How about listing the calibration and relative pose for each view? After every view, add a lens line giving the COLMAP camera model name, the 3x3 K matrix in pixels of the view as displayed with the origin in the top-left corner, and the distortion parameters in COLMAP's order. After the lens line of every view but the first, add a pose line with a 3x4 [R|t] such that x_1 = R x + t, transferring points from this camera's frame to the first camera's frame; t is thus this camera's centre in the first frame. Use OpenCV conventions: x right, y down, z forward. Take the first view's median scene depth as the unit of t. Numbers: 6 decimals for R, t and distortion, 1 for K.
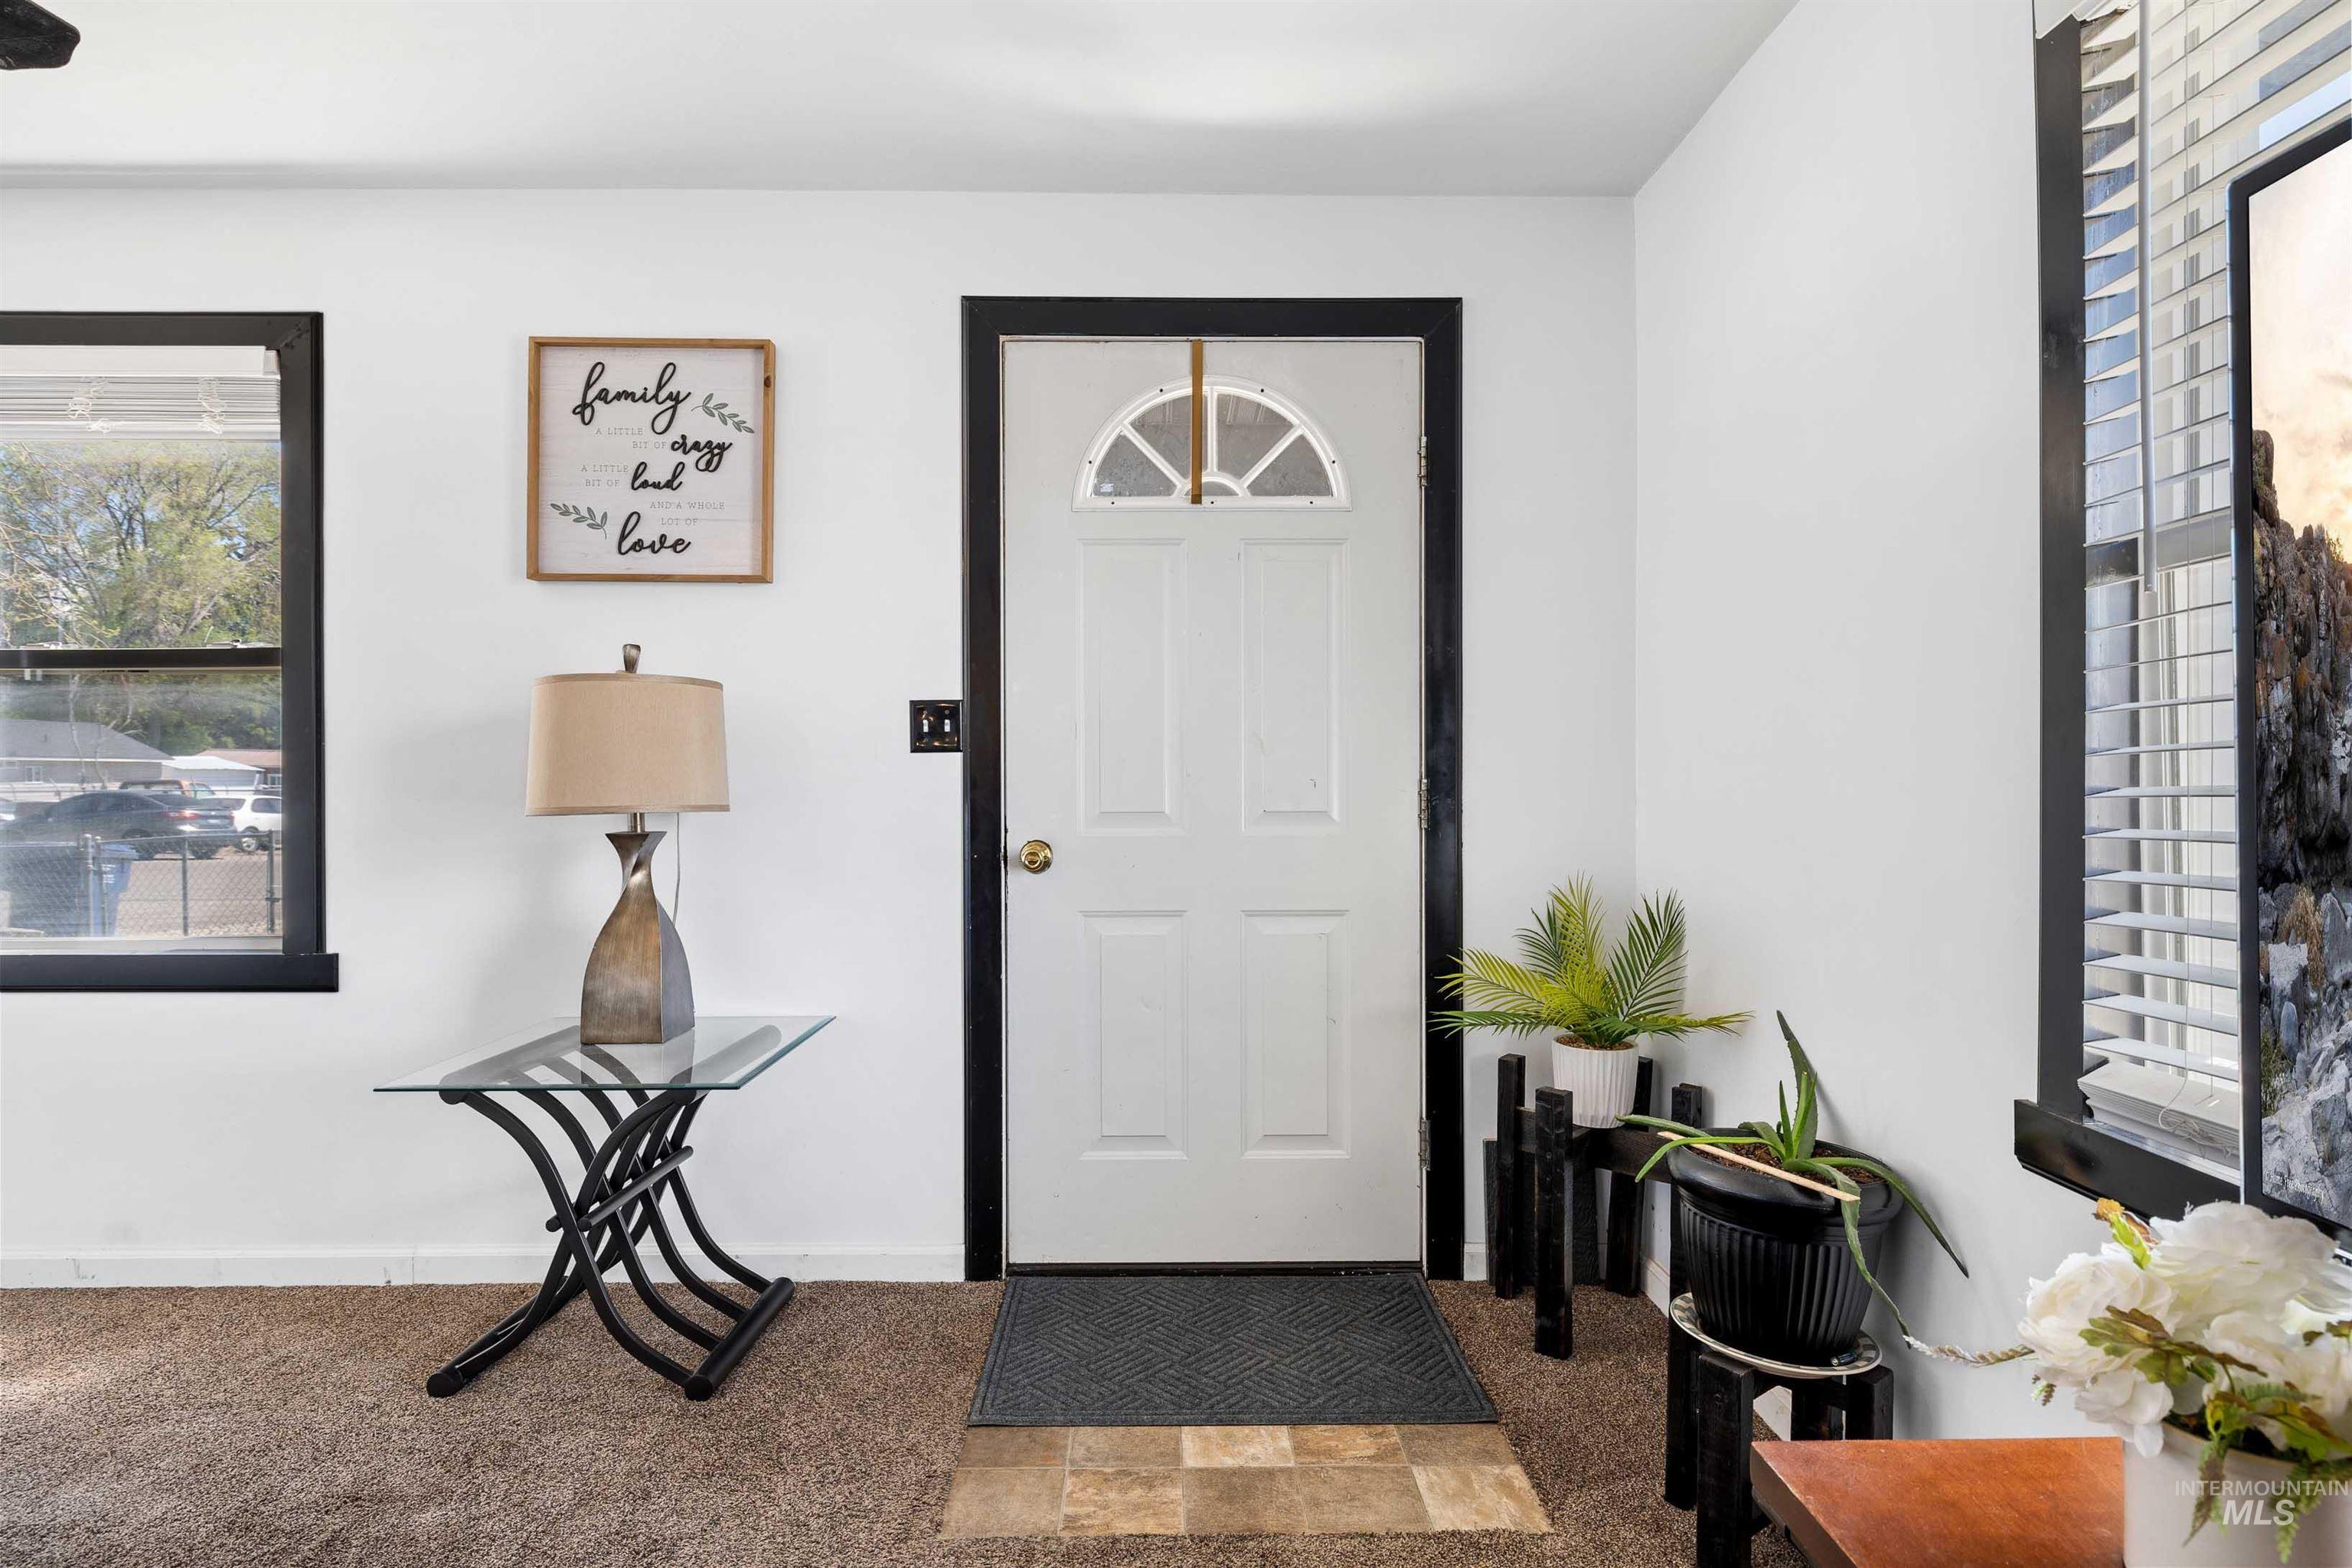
lens RADIAL K [[1238.3, 0, 1190.1], [0, 1238.3, 773.7], [0, 0, 1]] dist [-0.004453, -0.000618]
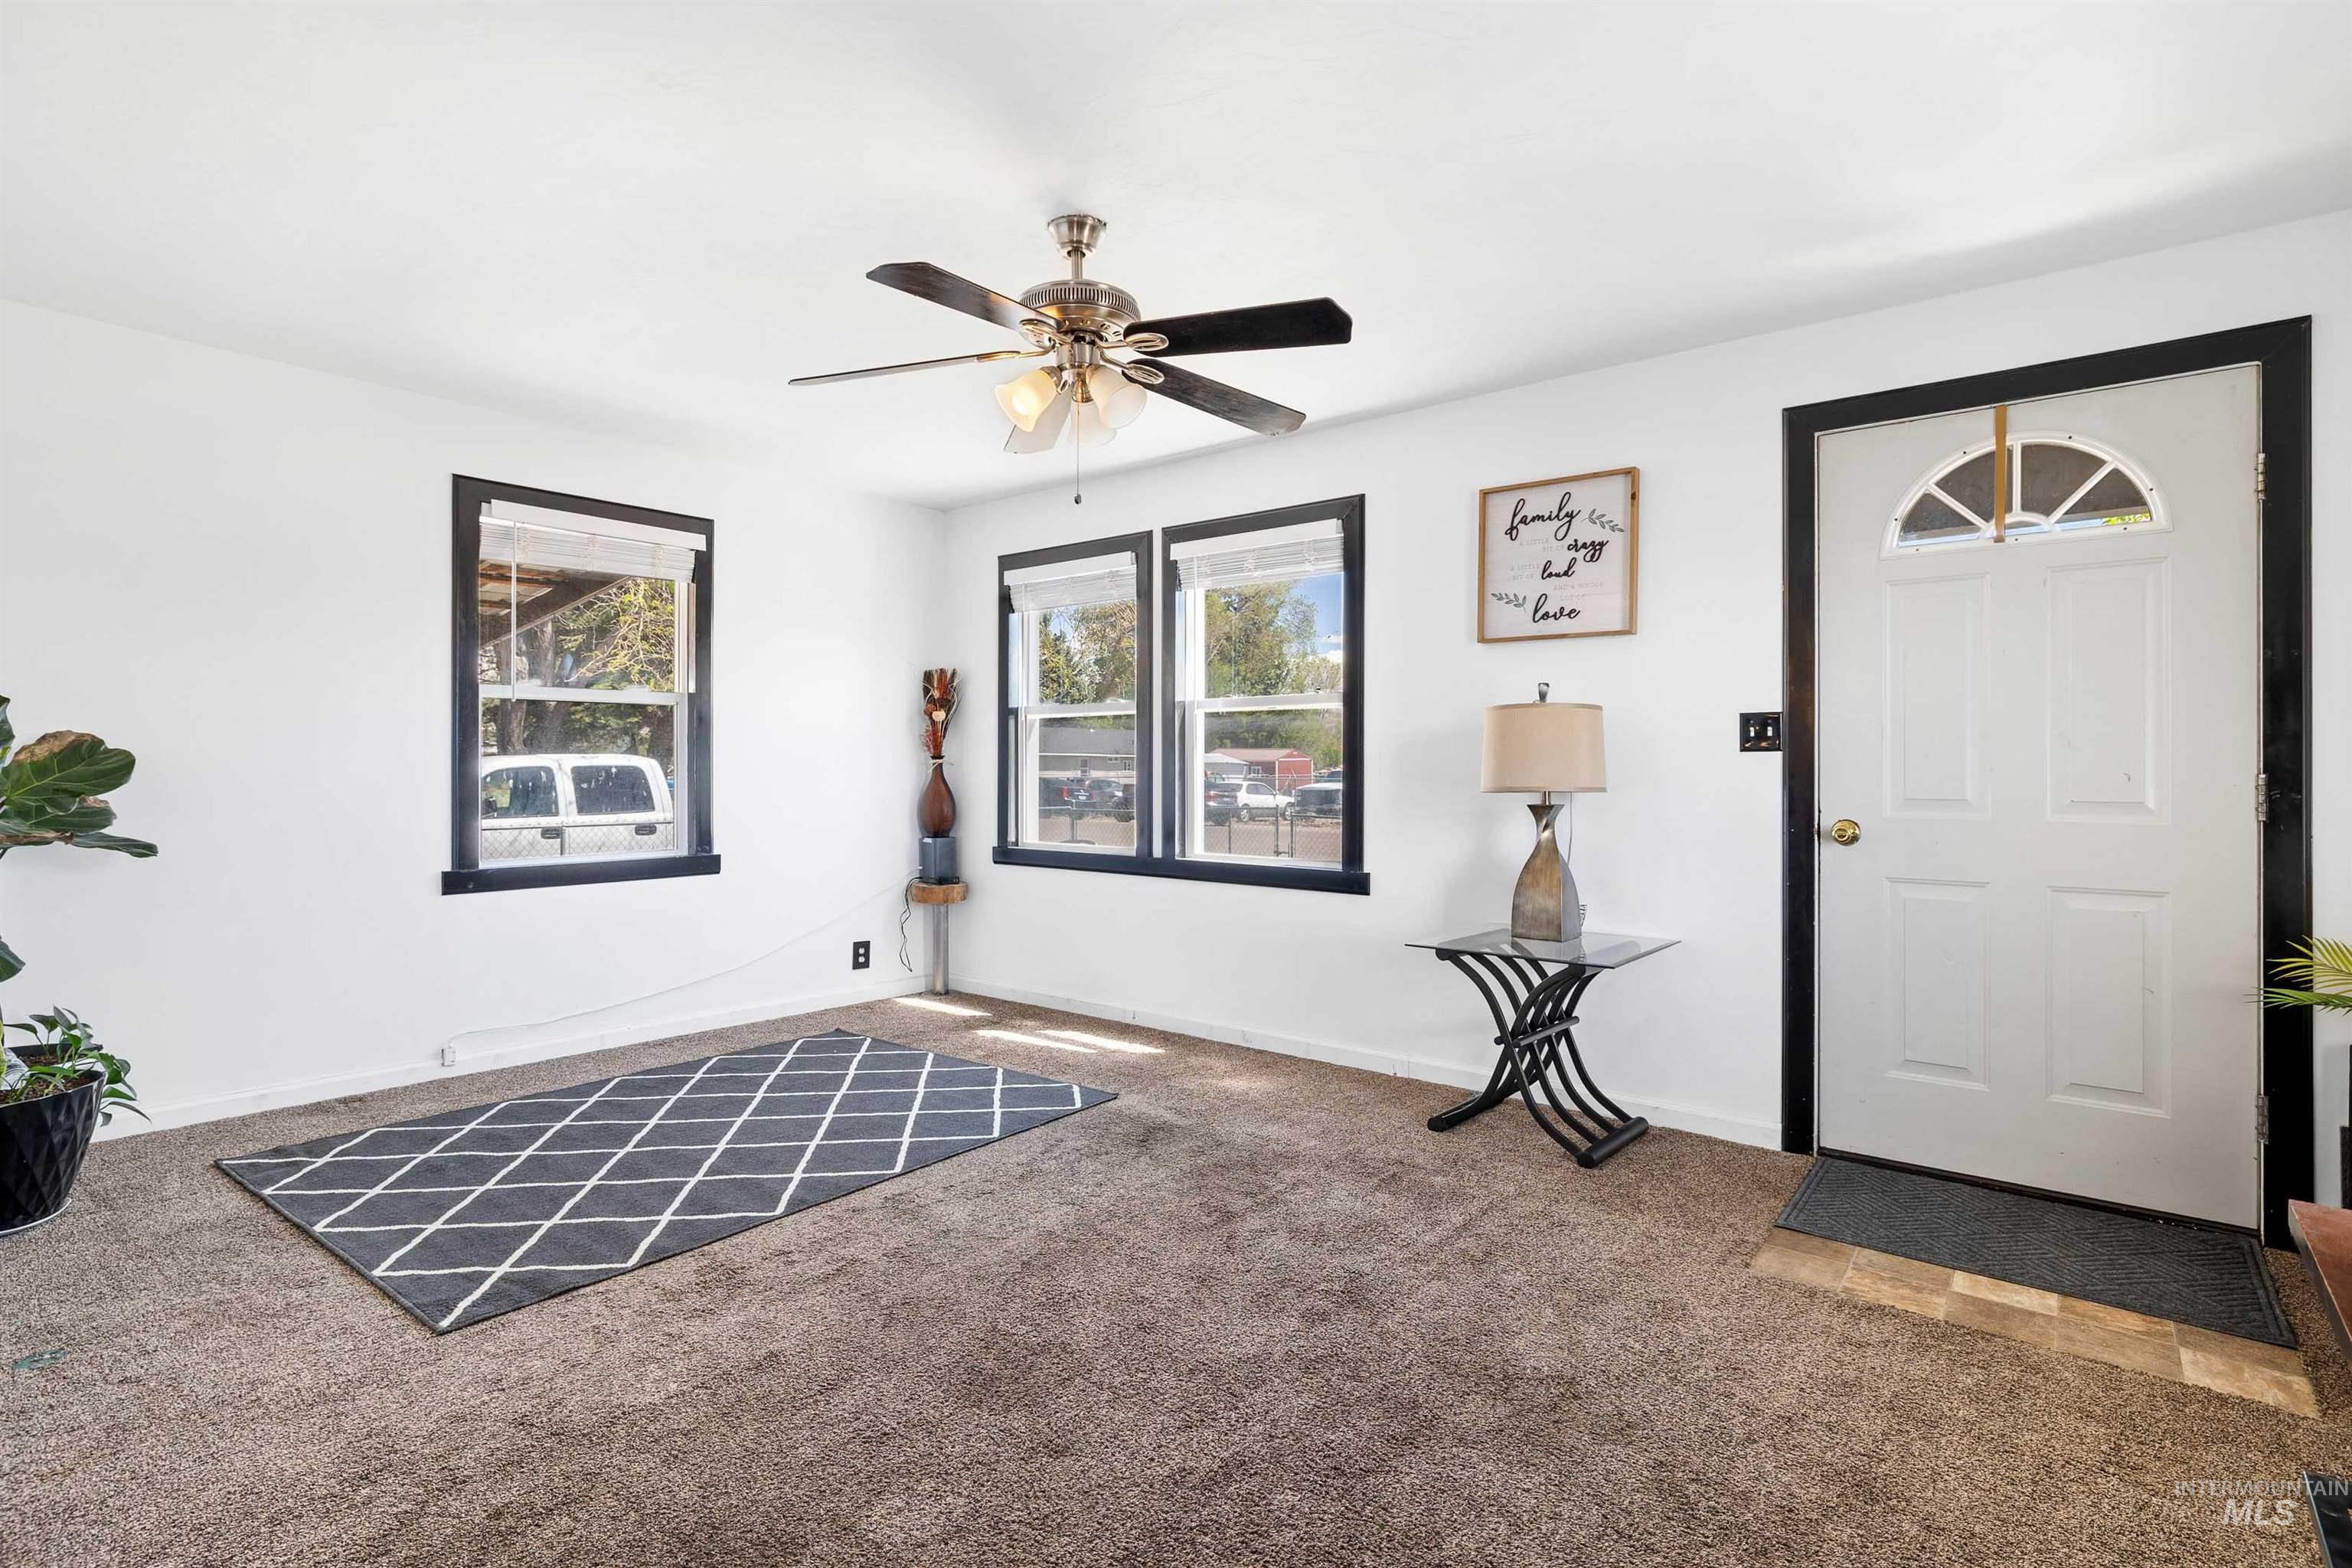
lens RADIAL K [[1130.8, 0, 1180.9], [0, 1130.8, 769.7], [0, 0, 1]] dist [-0.004043, 0.000837]
pose [[0.764218, 0.005649, -0.644934, 0.107065], [-0.004491, 0.999984, 0.003437, 0.001166], [0.644943, 0.000270, 0.764231, -0.348854]]
